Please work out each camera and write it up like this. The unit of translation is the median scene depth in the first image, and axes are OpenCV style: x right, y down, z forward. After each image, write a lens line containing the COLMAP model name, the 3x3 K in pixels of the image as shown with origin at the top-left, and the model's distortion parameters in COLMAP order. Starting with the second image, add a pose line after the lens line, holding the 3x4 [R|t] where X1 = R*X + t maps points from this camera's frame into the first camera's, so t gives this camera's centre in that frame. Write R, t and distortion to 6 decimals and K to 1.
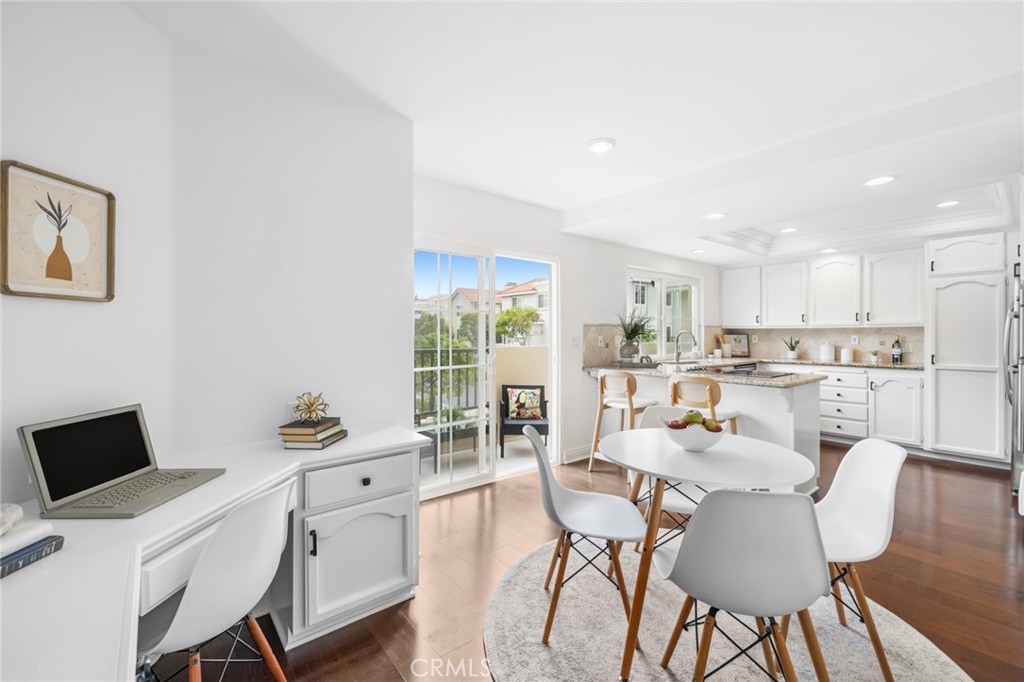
lens RADIAL K [[439.9, 0, 498.1], [0, 439.9, 336.4], [0, 0, 1]] dist [0.005851, -0.000987]
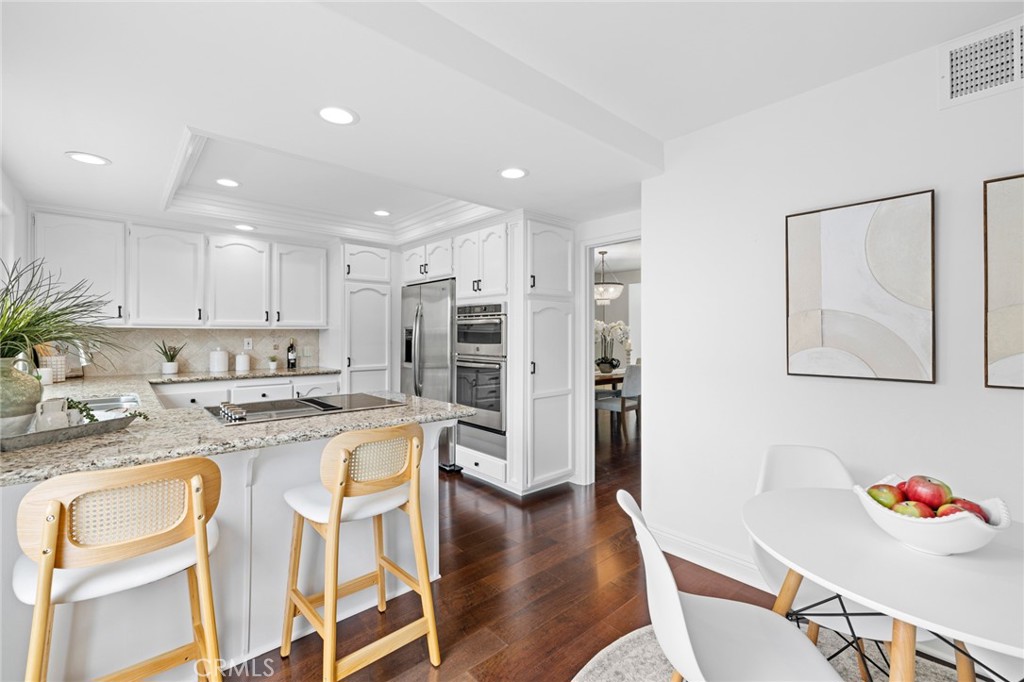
lens RADIAL K [[439.9, 0, 509.4], [0, 439.9, 331.8], [0, 0, 1]] dist [0.005851, -0.000987]
pose [[-0.058895, 0.008412, 0.998229, -0.034329], [0.004219, 0.999958, -0.008177, -0.006122], [-0.998255, 0.003730, -0.058928, 0.594664]]
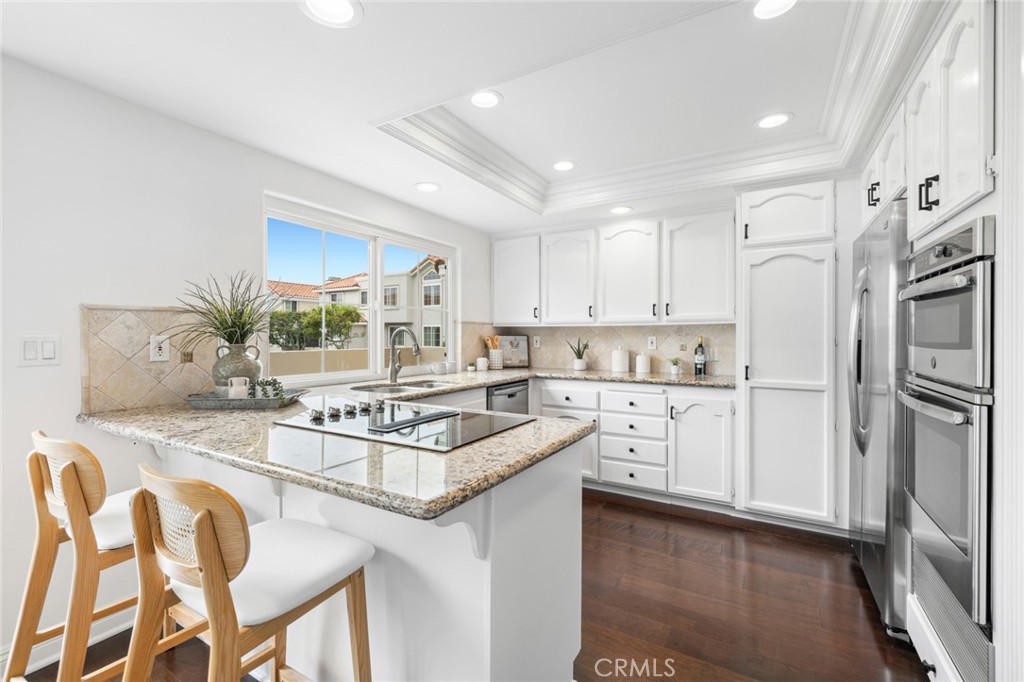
lens RADIAL K [[439.9, 0, 513.1], [0, 439.9, 338.3], [0, 0, 1]] dist [0.005851, -0.000987]
pose [[0.935507, 0.001504, 0.353304, 0.364463], [-0.000726, 0.999997, -0.002334, 0.002110], [-0.353306, 0.001927, 0.935506, 0.435780]]
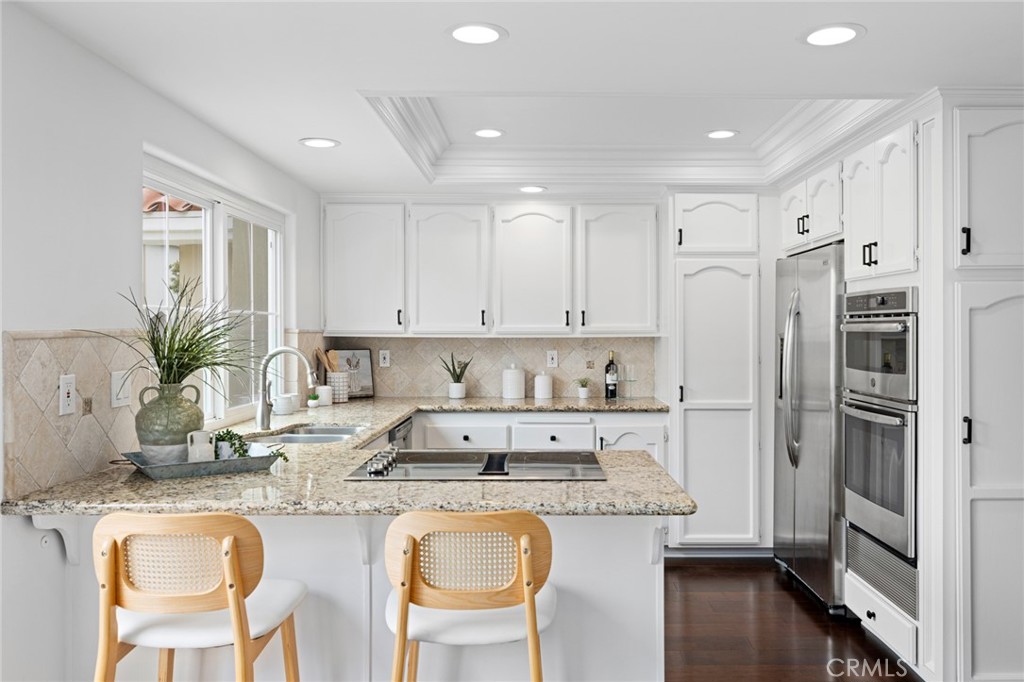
lens RADIAL K [[815.2, 0, 558.1], [0, 815.2, 329.8], [0, 0, 1]] dist [-0.000634, 0.011476]
pose [[0.608361, 0.003924, 0.793651, 0.010136], [0.001241, 0.999982, -0.005895, -0.023712], [-0.793659, 0.004571, 0.608345, 0.397751]]
